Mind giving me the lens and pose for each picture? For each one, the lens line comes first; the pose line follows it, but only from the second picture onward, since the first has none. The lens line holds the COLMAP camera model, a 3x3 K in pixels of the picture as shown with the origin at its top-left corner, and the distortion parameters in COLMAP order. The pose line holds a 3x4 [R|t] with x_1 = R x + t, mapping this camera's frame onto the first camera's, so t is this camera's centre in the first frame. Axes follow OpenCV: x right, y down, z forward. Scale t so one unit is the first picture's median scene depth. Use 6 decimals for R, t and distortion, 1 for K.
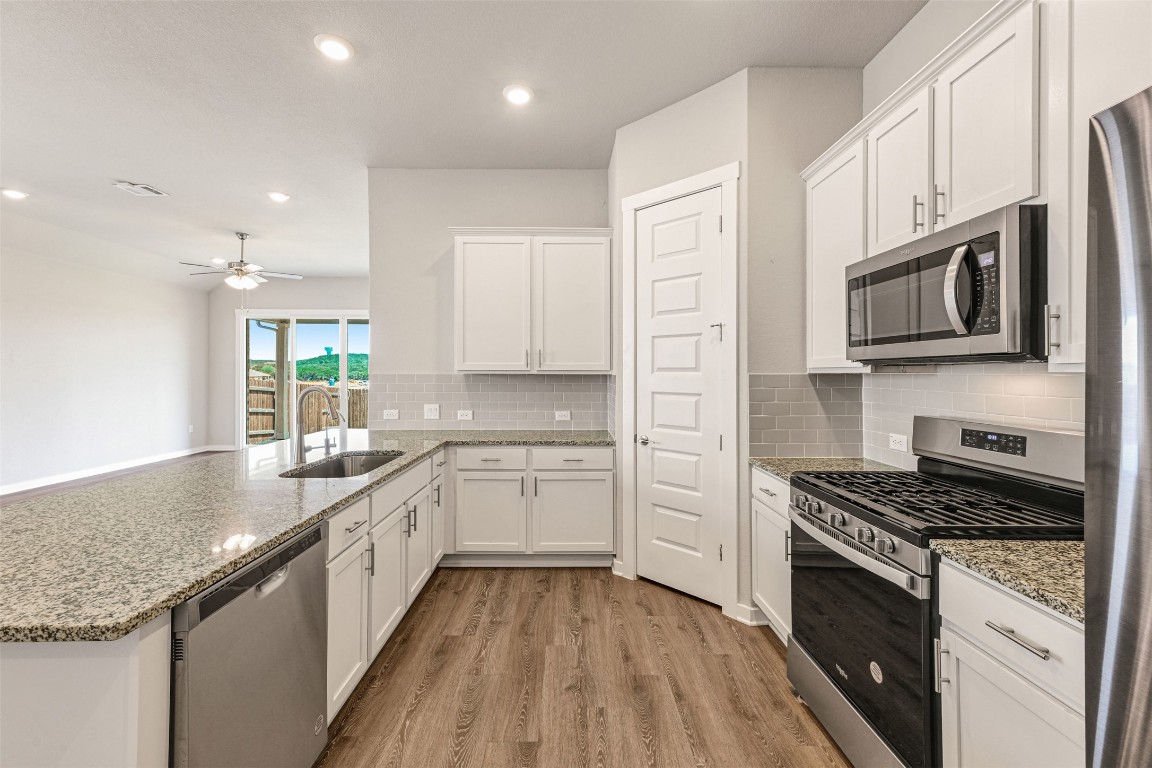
lens RADIAL K [[474.9, 0, 568.6], [0, 474.9, 374.6], [0, 0, 1]] dist [0.007568, 0.000168]
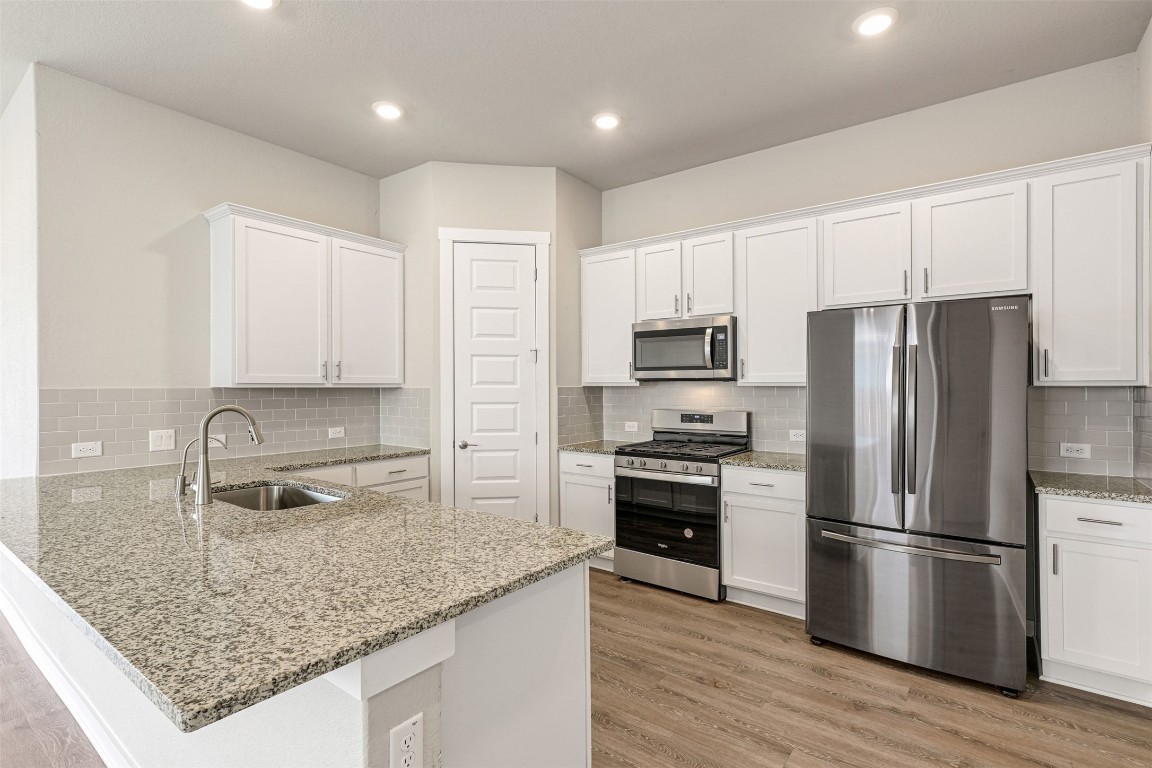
lens RADIAL K [[549.1, 0, 575.6], [0, 549.1, 386.1], [0, 0, 1]] dist [0.008674, 0.000476]
pose [[0.605168, -0.004027, 0.796088, -0.822969], [0.003509, 0.999991, 0.002391, -0.006232], [-0.796090, 0.001347, 0.605177, -0.020403]]
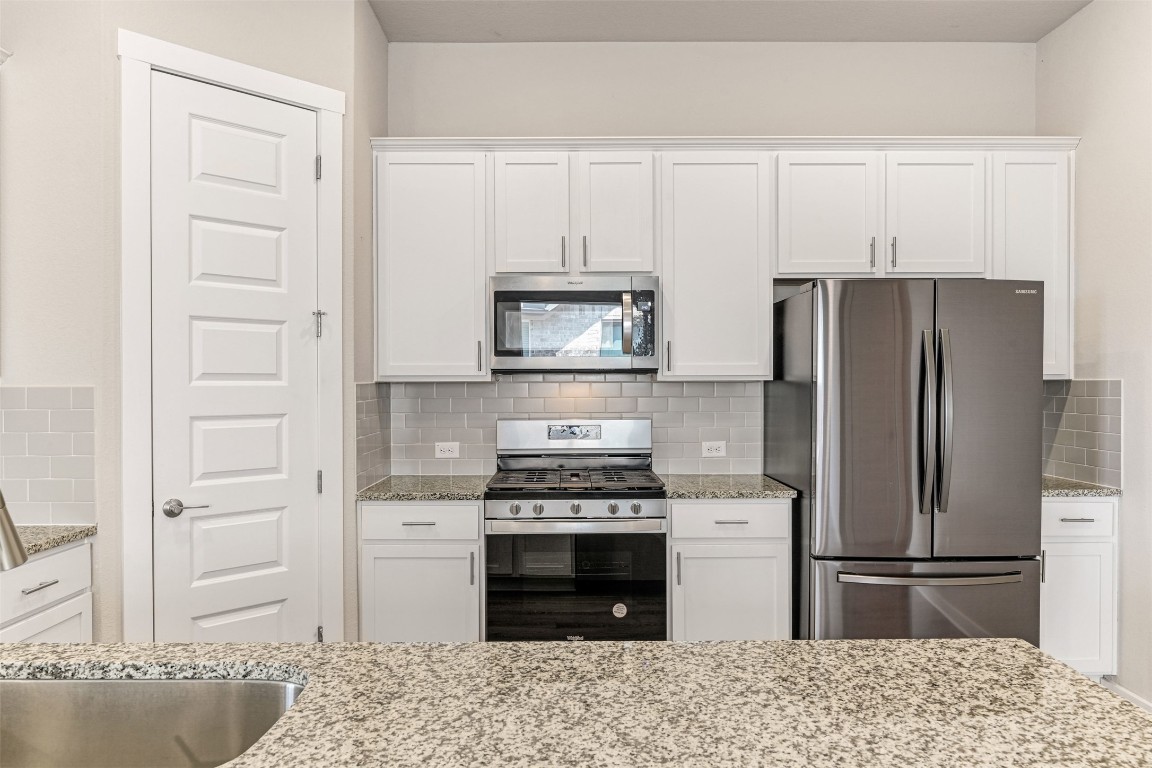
lens RADIAL K [[792.1, 0, 573.4], [0, 792.1, 387.6], [0, 0, 1]] dist [-0.005576, -0.000697]
pose [[0.000170, -0.011262, 0.999937, -0.823036], [0.004725, 0.999925, 0.011261, -0.006206], [-0.999989, 0.004723, 0.000223, 0.615147]]
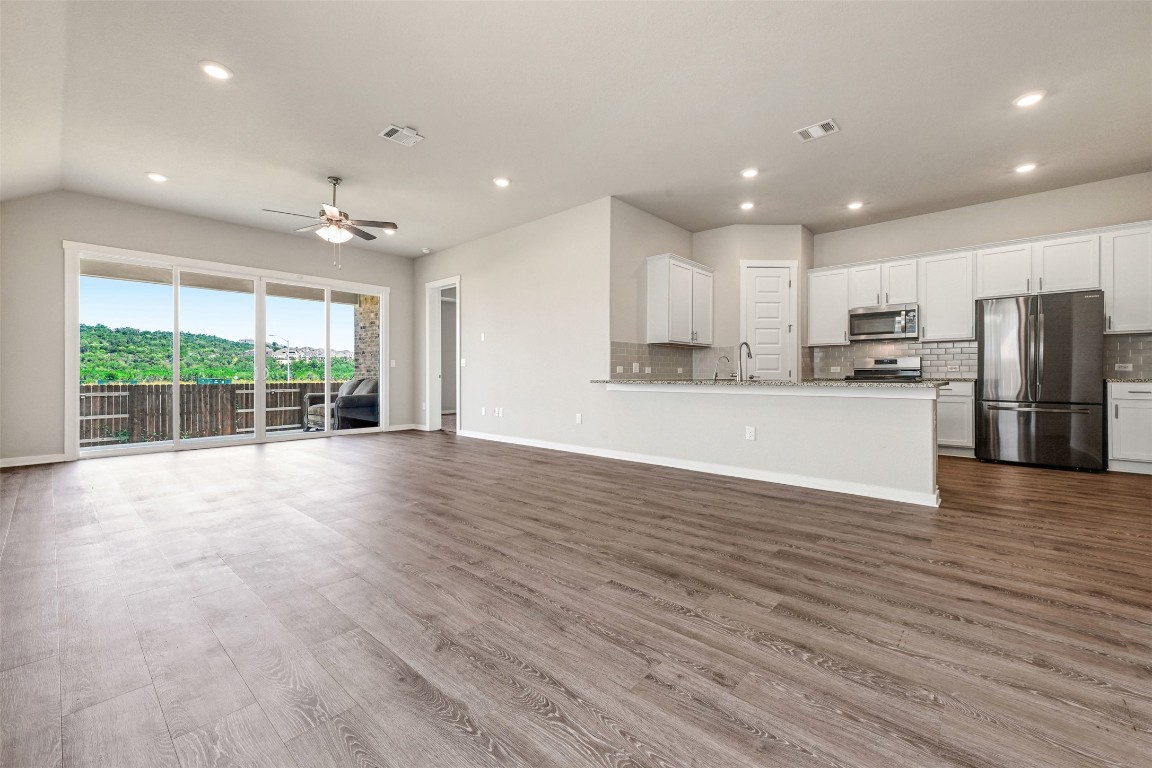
lens RADIAL K [[474.9, 0, 570.1], [0, 474.9, 378.5], [0, 0, 1]] dist [0.007568, 0.000168]
pose [[0.671633, -0.007816, 0.740843, -2.193608], [0.004722, 0.999969, 0.006269, 0.143700], [-0.740869, -0.000712, 0.671649, 0.195914]]
